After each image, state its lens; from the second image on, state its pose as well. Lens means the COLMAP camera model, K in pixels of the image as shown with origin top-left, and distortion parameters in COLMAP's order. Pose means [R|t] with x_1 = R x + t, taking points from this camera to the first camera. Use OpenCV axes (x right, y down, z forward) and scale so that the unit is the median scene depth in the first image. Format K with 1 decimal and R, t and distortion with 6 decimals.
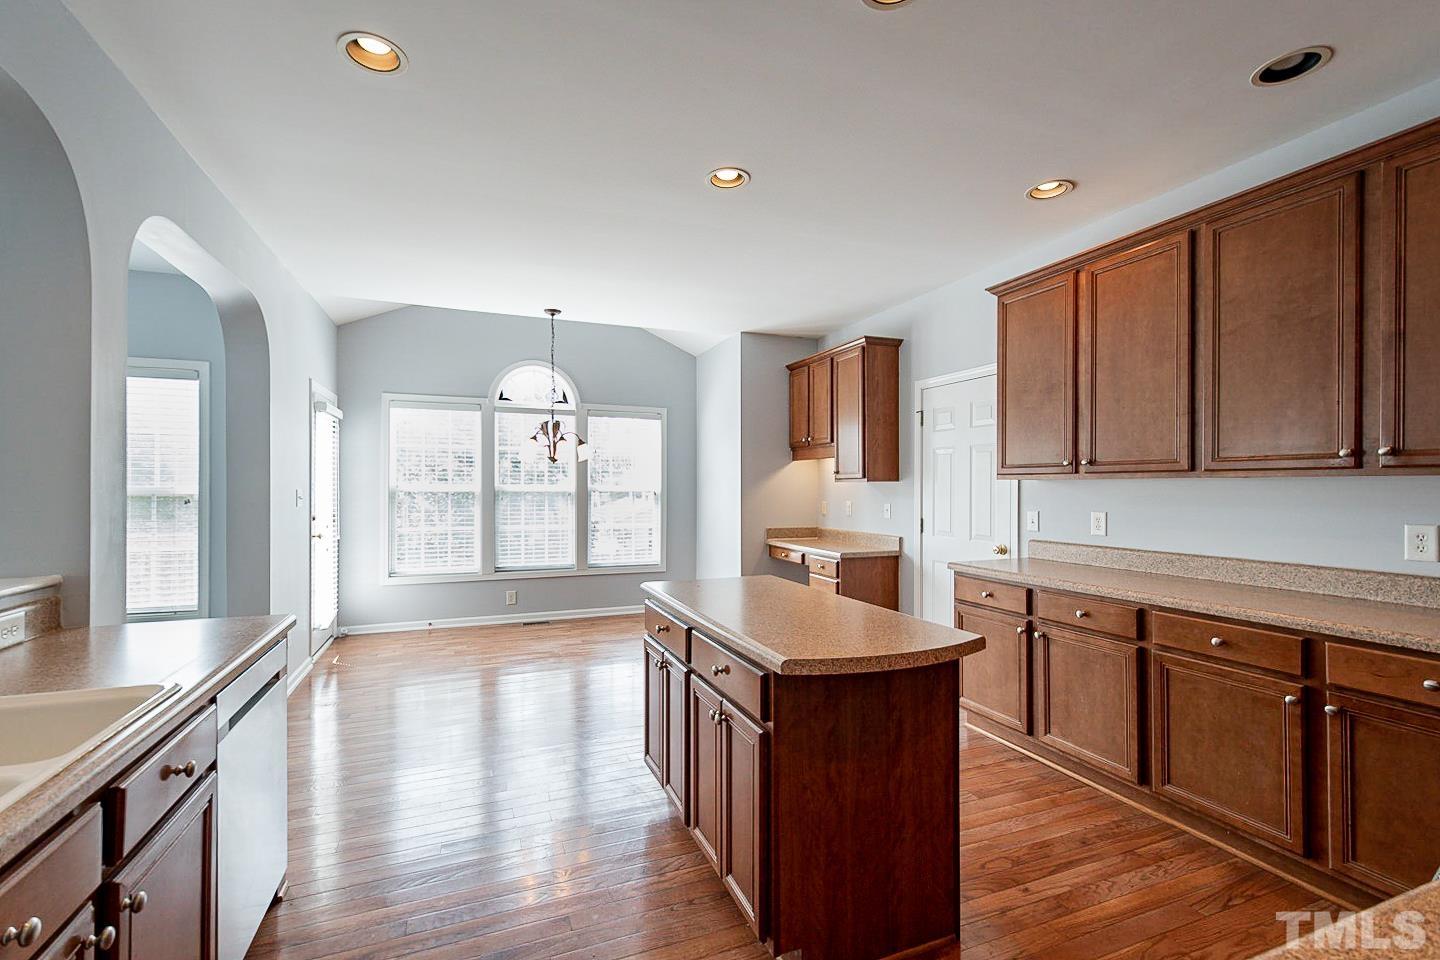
lens RADIAL K [[630.1, 0, 716.1], [0, 630.1, 490.8], [0, 0, 1]] dist [0.013425, -0.004527]
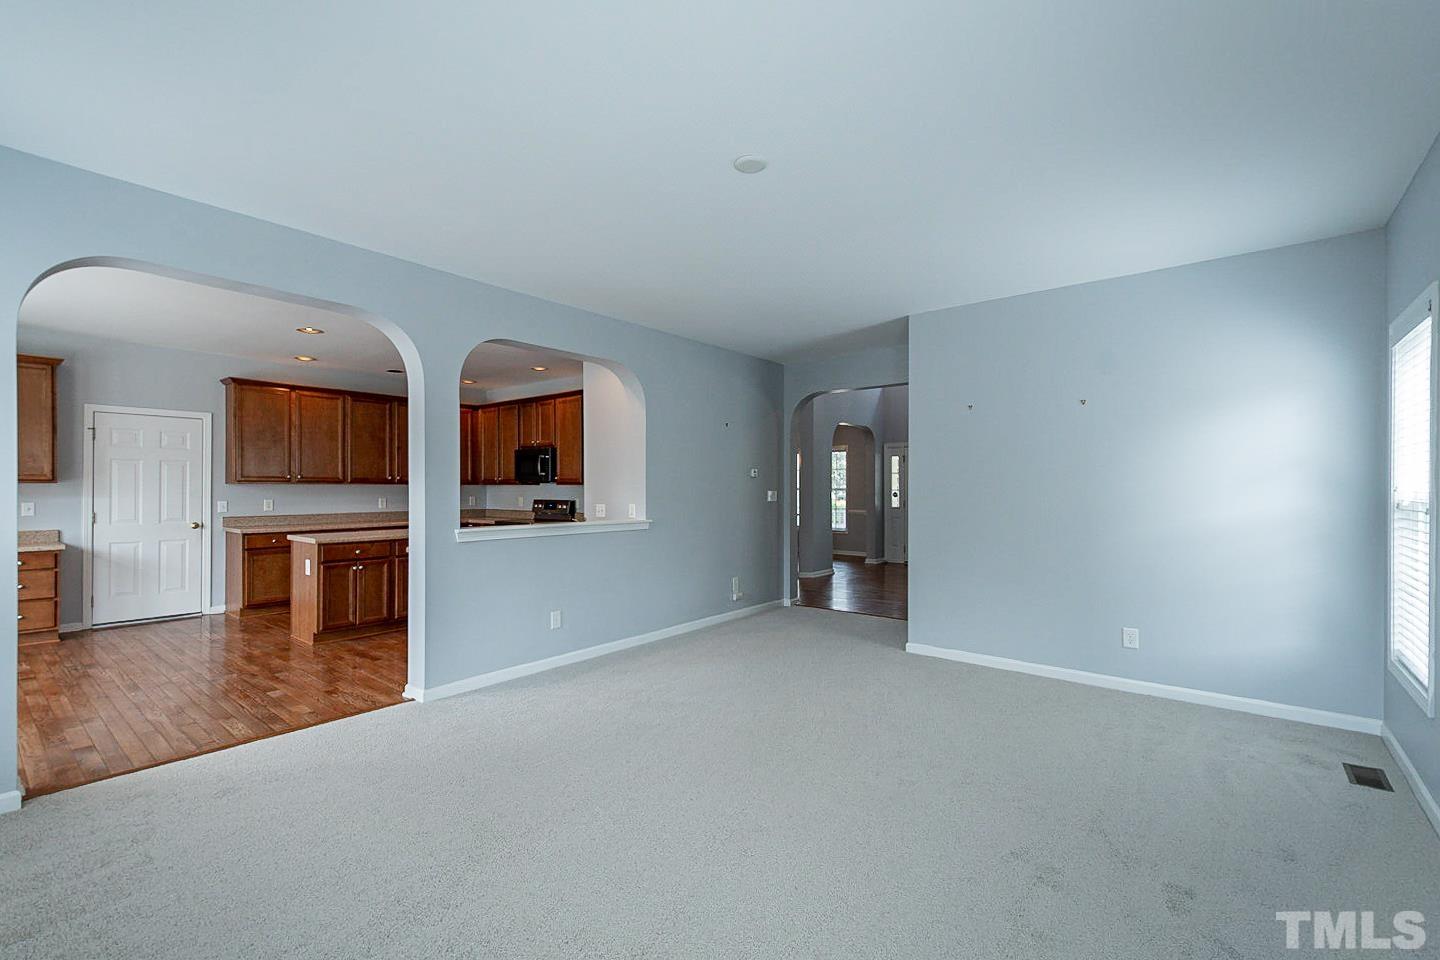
lens RADIAL K [[630.1, 0, 720.2], [0, 630.1, 485.4], [0, 0, 1]] dist [0.013425, -0.004527]
pose [[-0.494431, 0.002833, 0.869212, -1.128527], [0.005256, 0.999986, -0.000269, -0.003662], [-0.869201, 0.004436, -0.494439, 0.419315]]
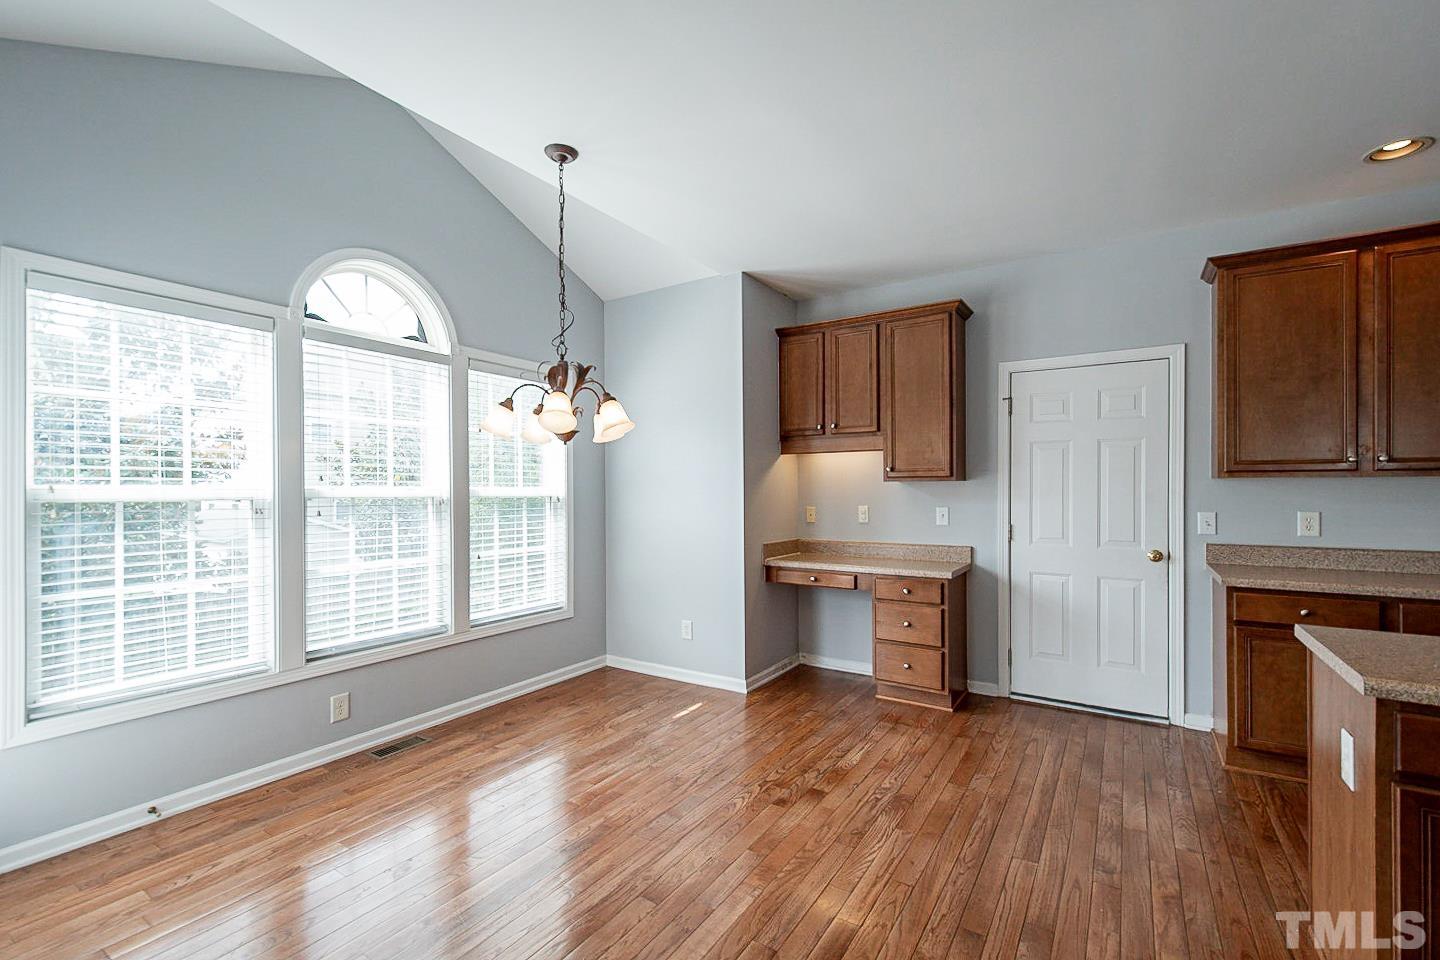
lens RADIAL K [[630.1, 0, 720.6], [0, 630.1, 491.6], [0, 0, 1]] dist [0.013425, -0.004527]
pose [[0.810553, -0.006137, 0.585633, -0.391263], [0.007399, 0.999973, 0.000238, -0.002896], [-0.585618, 0.004140, 0.810577, 0.422380]]
